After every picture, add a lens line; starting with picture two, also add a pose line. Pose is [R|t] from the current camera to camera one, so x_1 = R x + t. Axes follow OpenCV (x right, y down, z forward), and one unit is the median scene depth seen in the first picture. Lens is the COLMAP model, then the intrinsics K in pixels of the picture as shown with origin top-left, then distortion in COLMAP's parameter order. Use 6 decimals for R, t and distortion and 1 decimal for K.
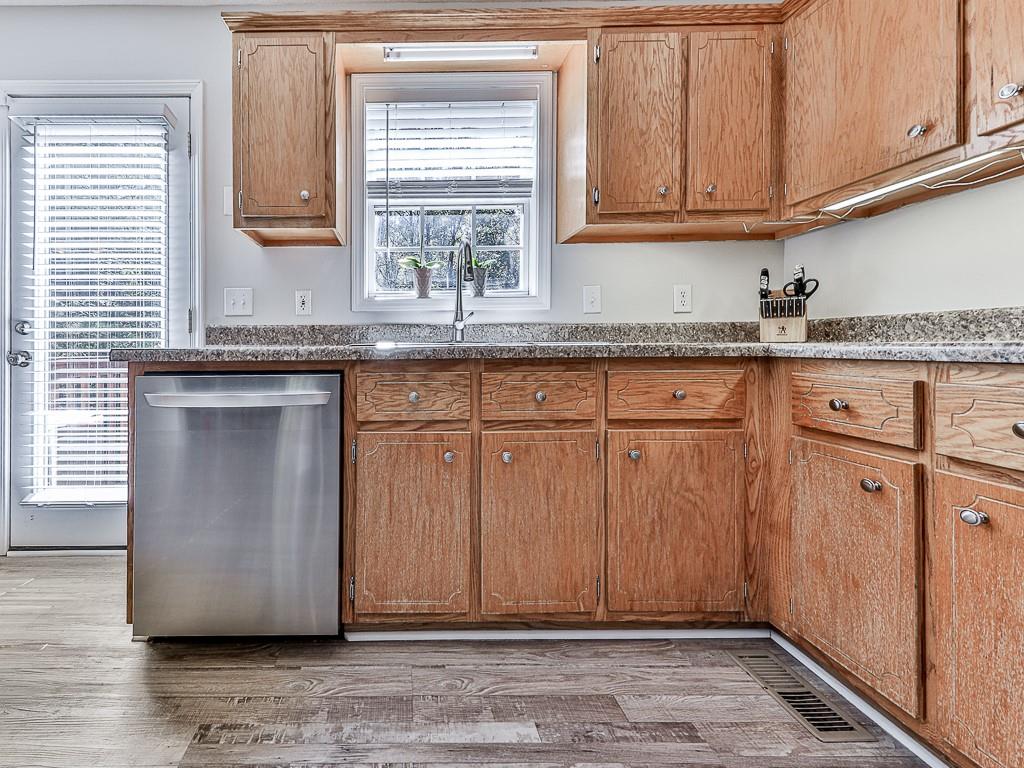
lens RADIAL K [[407.5, 0, 417.6], [0, 407.5, 348.6], [0, 0, 1]] dist [0.013292, -0.002499]
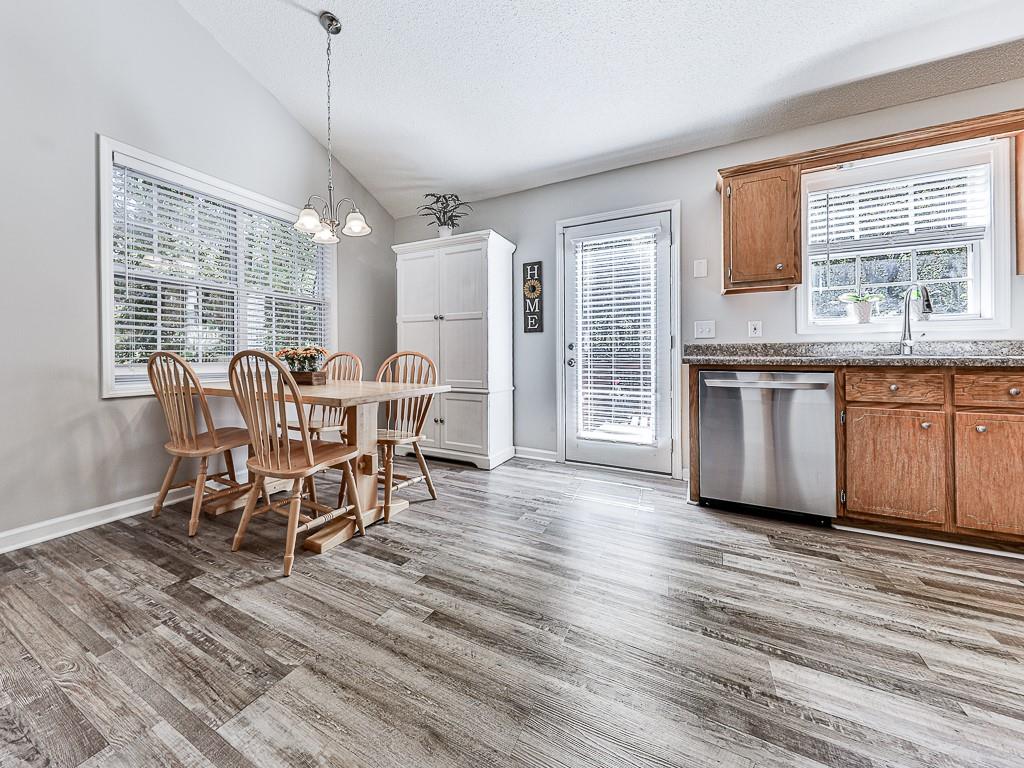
lens RADIAL K [[407.5, 0, 453.3], [0, 407.5, 350.2], [0, 0, 1]] dist [0.013292, -0.002499]
pose [[0.847501, -0.000872, -0.530794, -0.639705], [-0.009846, 0.999801, -0.017364, 0.010030], [0.530703, 0.019943, 0.847323, -1.393568]]
